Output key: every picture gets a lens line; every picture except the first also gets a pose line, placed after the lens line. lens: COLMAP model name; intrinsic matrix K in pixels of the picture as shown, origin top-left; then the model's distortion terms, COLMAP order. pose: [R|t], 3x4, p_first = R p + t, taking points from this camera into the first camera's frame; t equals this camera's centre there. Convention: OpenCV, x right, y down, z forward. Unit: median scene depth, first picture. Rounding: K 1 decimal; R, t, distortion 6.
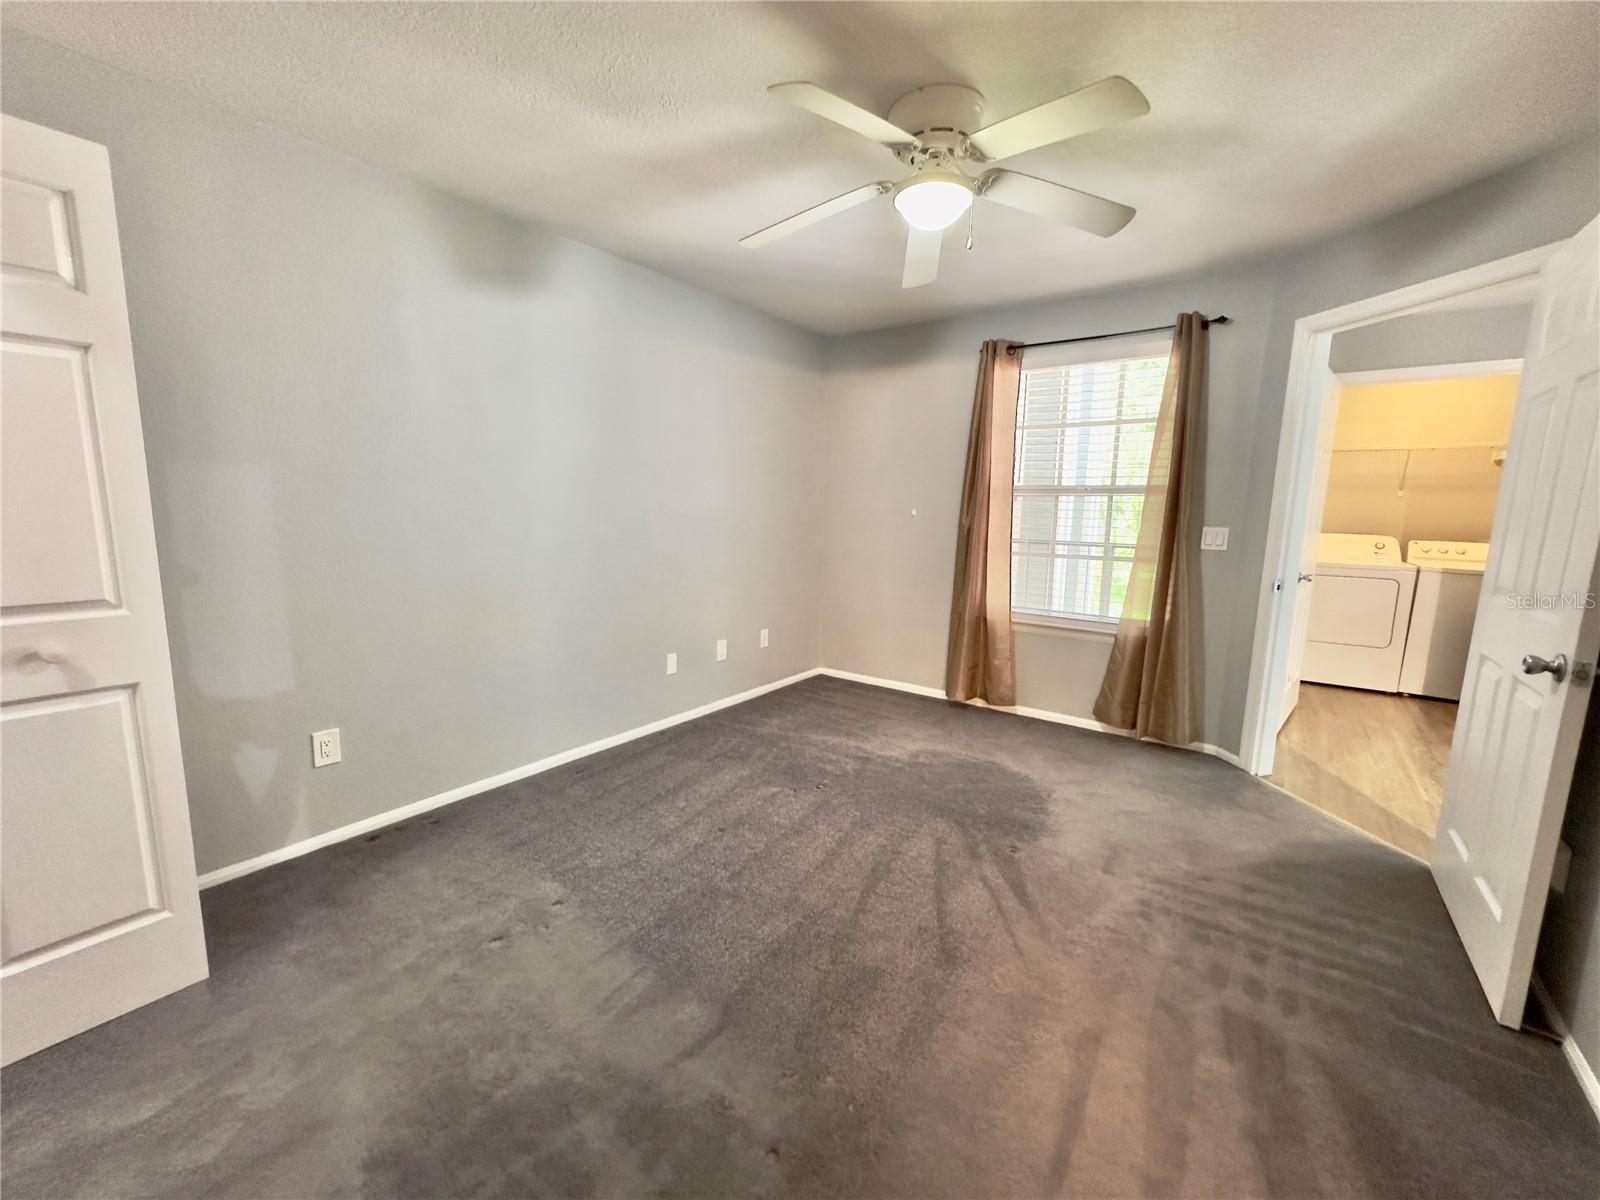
lens RADIAL K [[640.6, 0, 800.0], [0, 640.6, 600.0], [0, 0, 1]] dist [-0.003303, 0.000092]
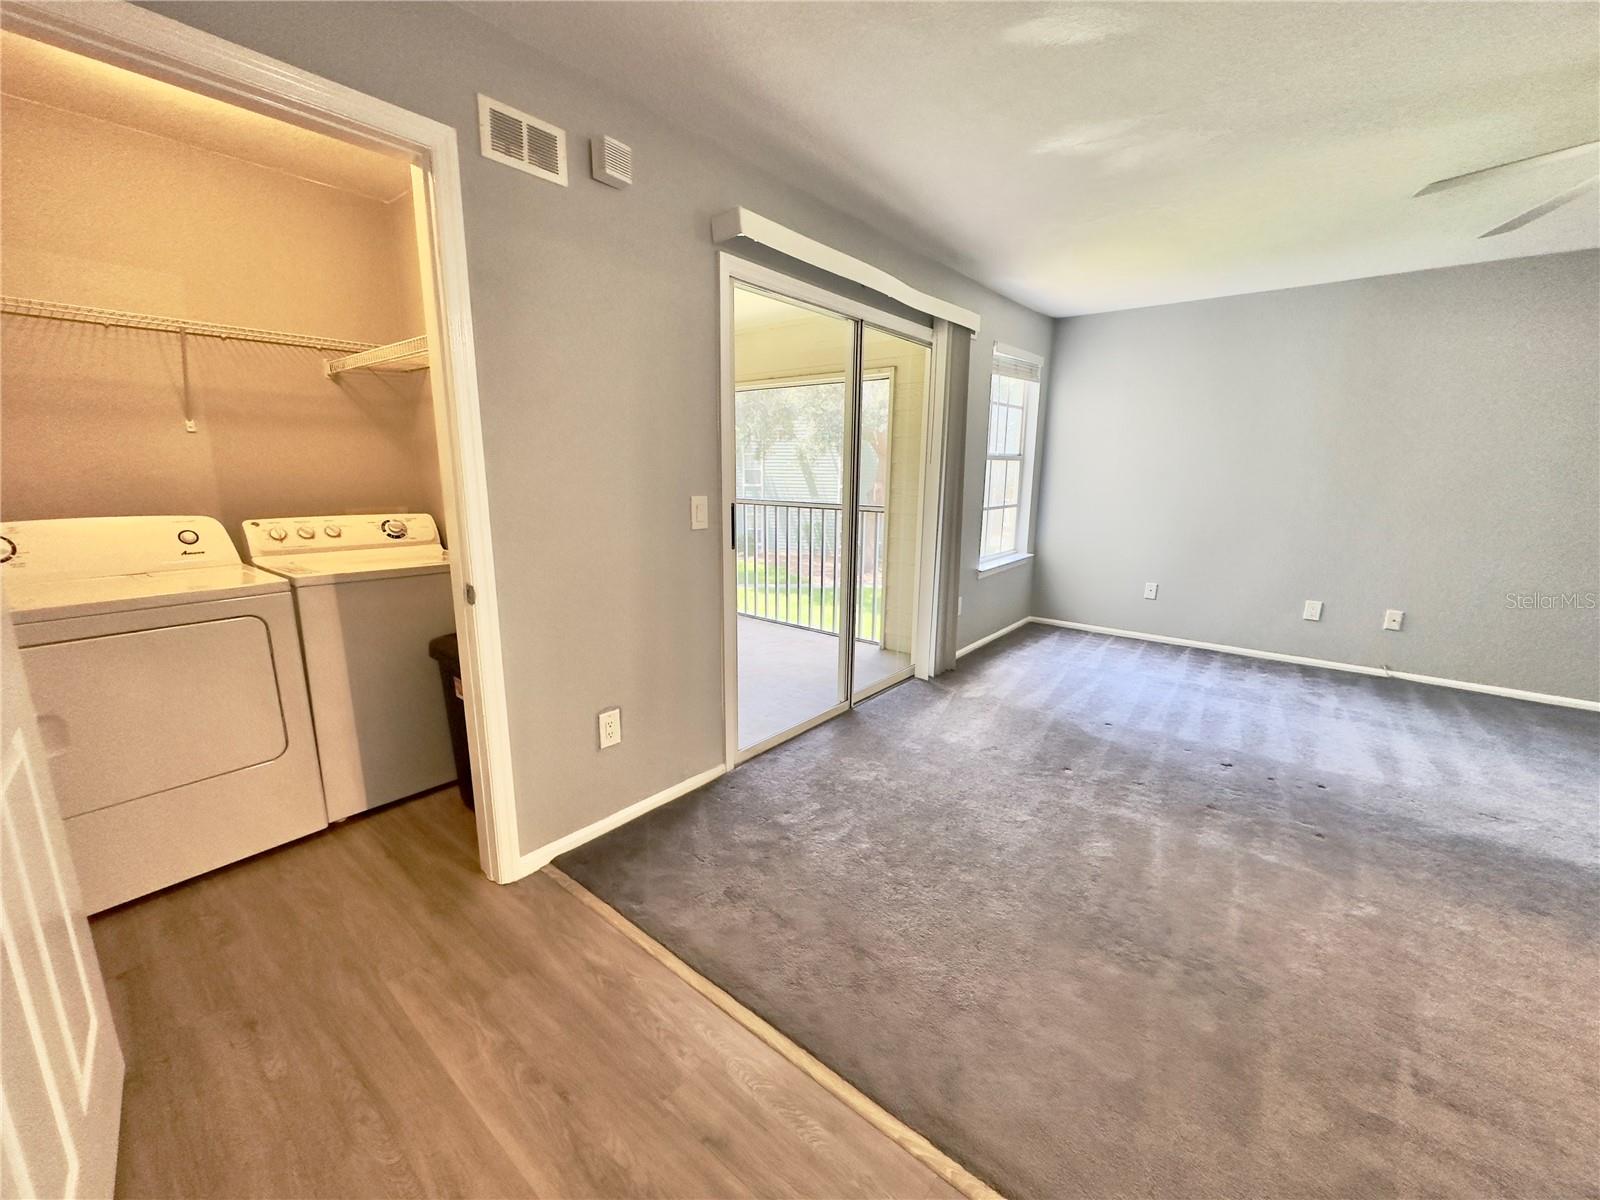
lens RADIAL K [[643.2, 0, 800.0], [0, 643.2, 600.0], [0, 0, 1]] dist [-0.000917, -0.000272]
pose [[0.043583, -0.220682, 0.974372, 0.656177], [0.140702, 0.966933, 0.212704, -0.110821], [-0.989092, 0.127826, 0.073192, 0.755580]]
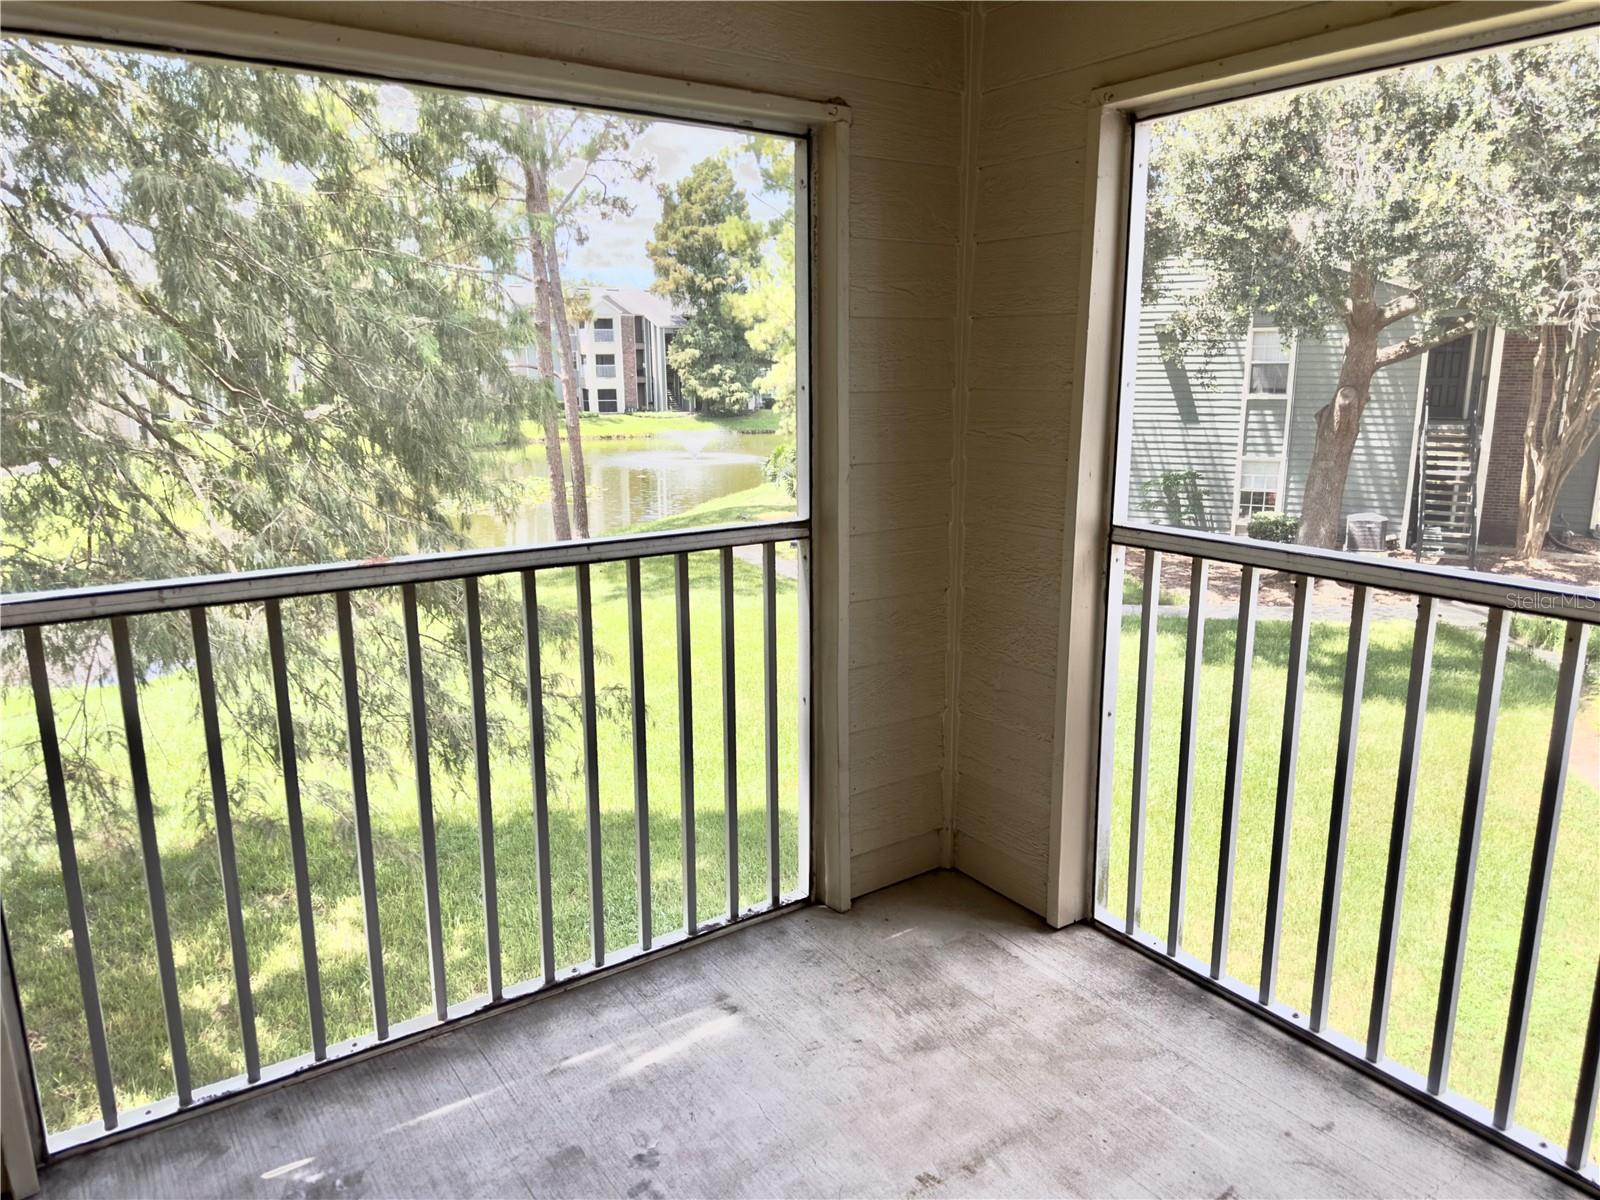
lens RADIAL K [[1122.3, 0, 802.6], [0, 1122.3, 607.6], [0, 0, 1]] dist [0.051524, -0.053213]
pose [[0.315583, -0.228424, 0.920994, 1.557257], [0.151321, 0.970287, 0.188799, -0.164213], [-0.936755, 0.079784, 0.340772, 0.983240]]
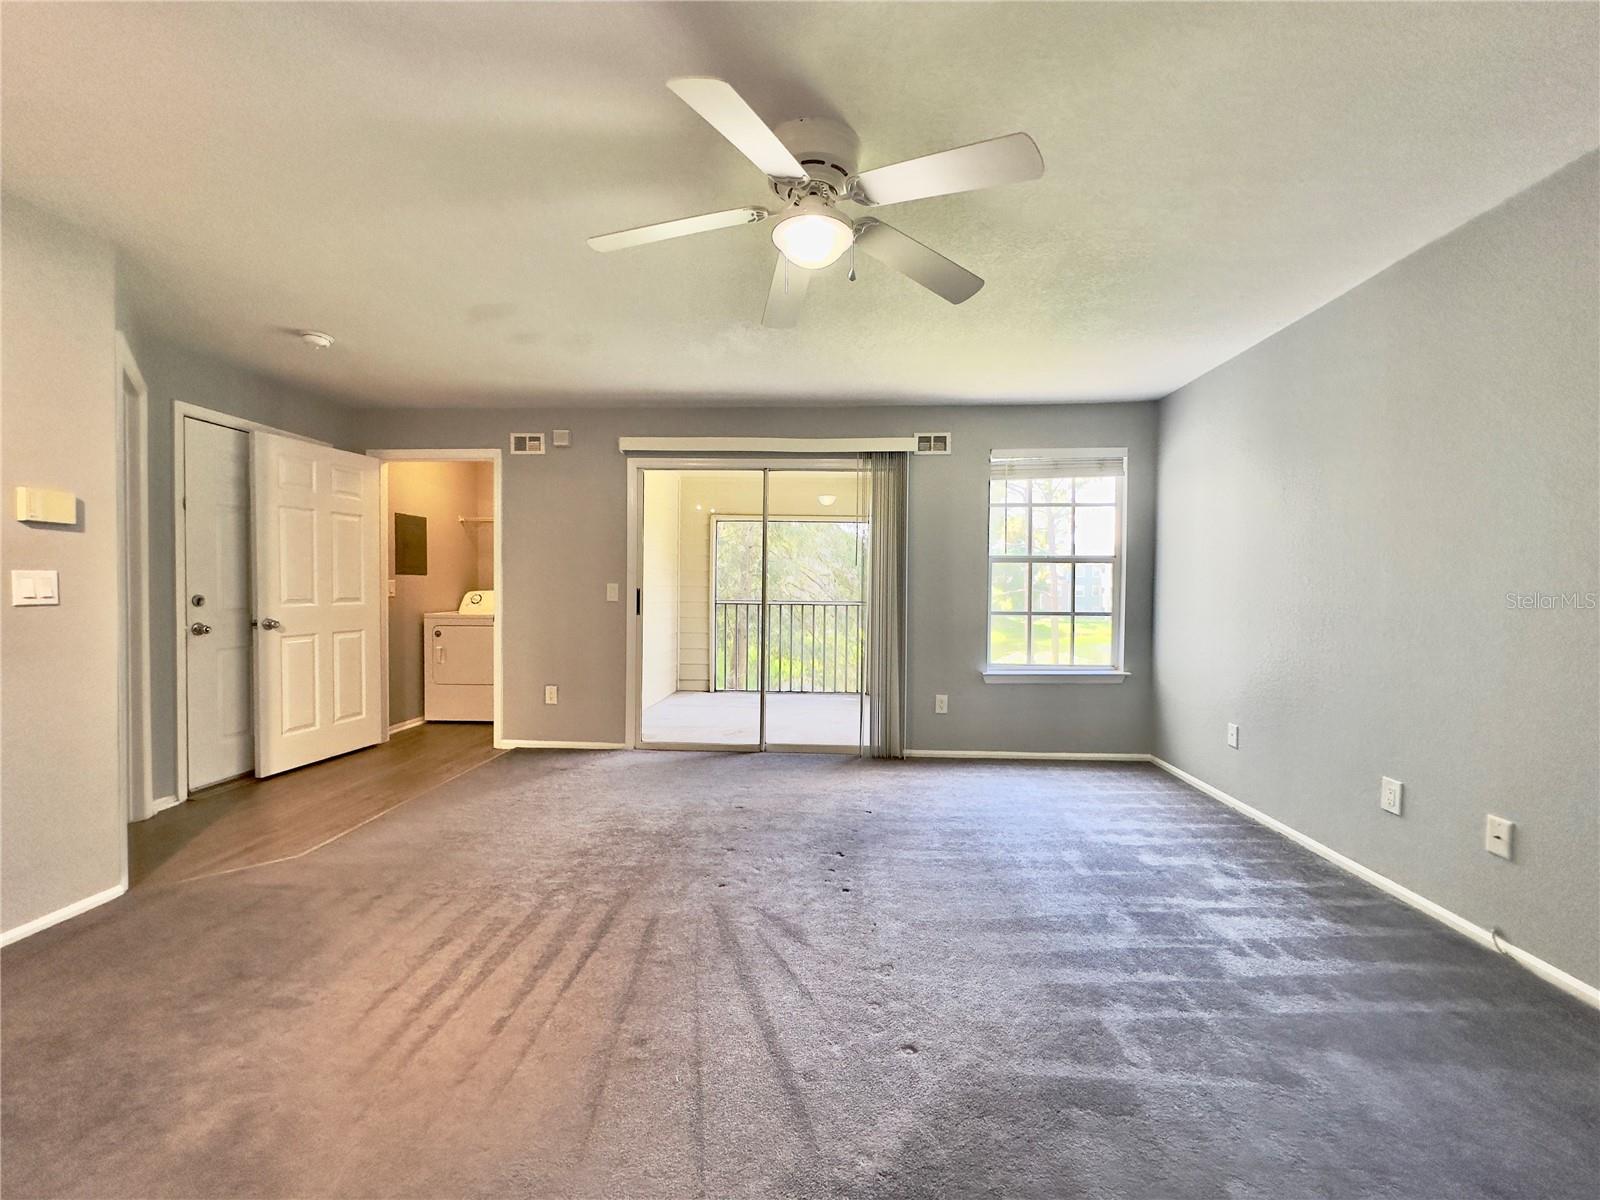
lens RADIAL K [[640.6, 0, 800.0], [0, 640.6, 600.0], [0, 0, 1]] dist [-0.003303, 0.000092]
pose [[0.832056, -0.020066, 0.554329, 0.961890], [0.087071, 0.991681, -0.094798, 0.106598], [-0.547816, 0.127143, 0.826881, -0.394926]]
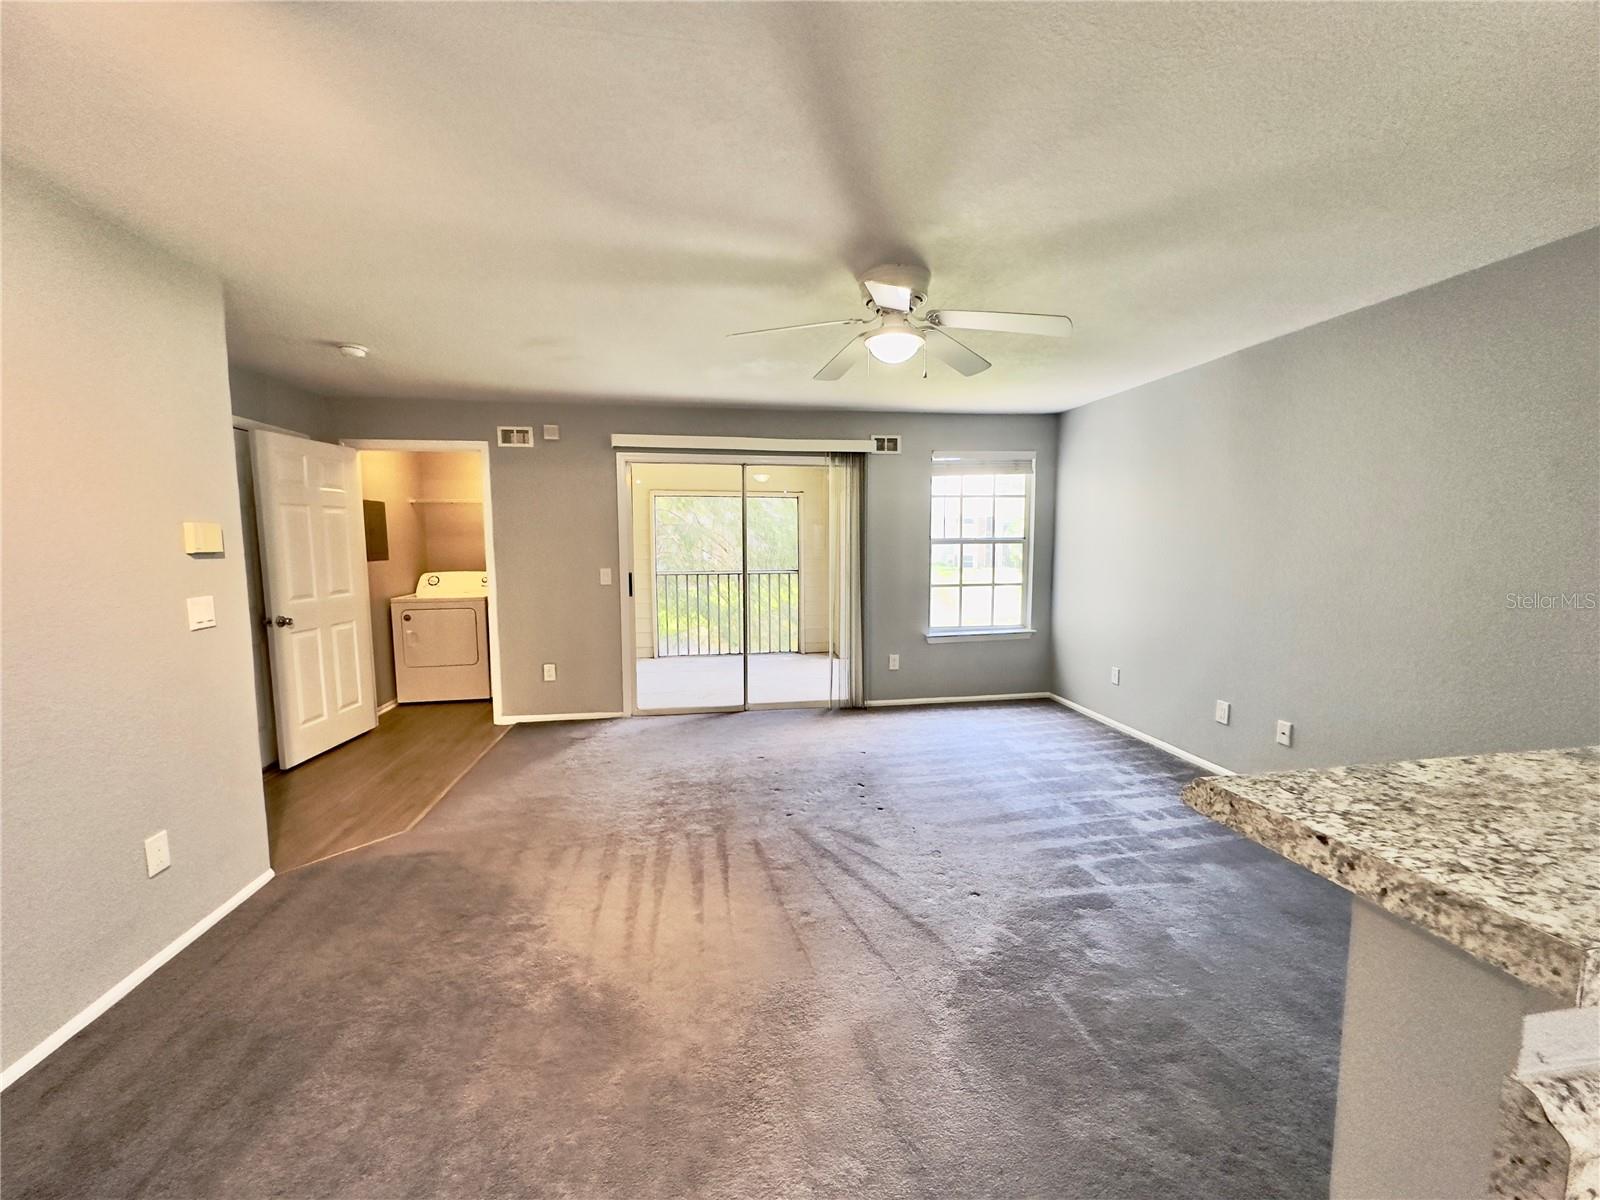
lens RADIAL K [[640.6, 0, 800.0], [0, 640.6, 600.0], [0, 0, 1]] dist [-0.003303, 0.000092]
pose [[0.698391, -0.088023, 0.710283, 0.648777], [0.122336, 0.992485, 0.002708, 0.033931], [-0.705183, 0.085002, 0.703911, -0.413365]]
